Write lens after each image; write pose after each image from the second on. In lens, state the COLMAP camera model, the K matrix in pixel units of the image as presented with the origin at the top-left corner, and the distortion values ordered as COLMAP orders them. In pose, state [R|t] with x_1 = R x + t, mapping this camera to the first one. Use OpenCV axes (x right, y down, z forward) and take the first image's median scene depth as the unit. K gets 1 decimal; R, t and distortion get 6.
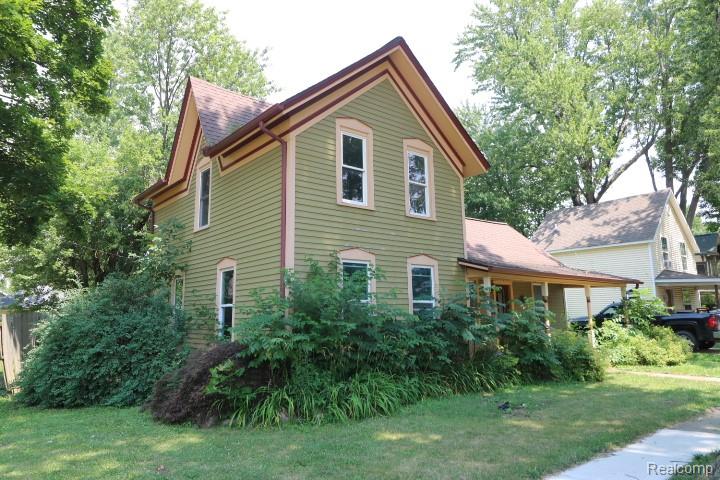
lens RADIAL K [[490.3, 0, 360.0], [0, 490.3, 240.0], [0, 0, 1]] dist [-0.001959, -0.000188]
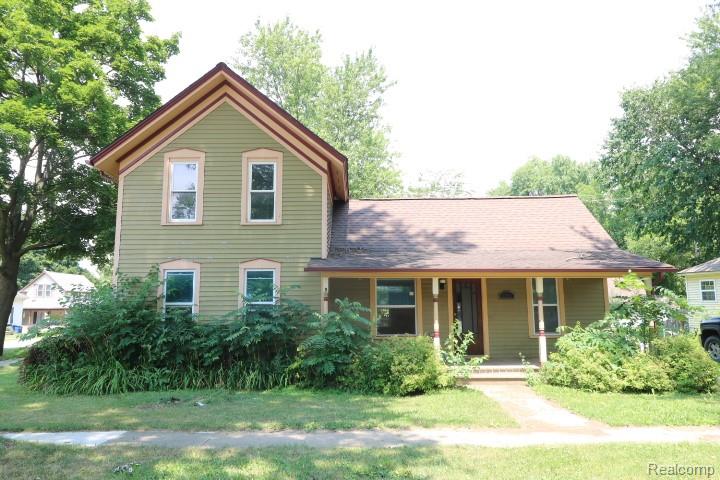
lens RADIAL K [[316.6, 0, 360.1], [0, 316.6, 293.0], [0, 0, 1]] dist [0.000081, 0.000020]
pose [[0.772850, -0.032905, -0.633735, 0.697679], [0.091660, 0.993971, 0.060173, 0.078825], [0.627934, -0.104593, 0.771207, 0.579253]]
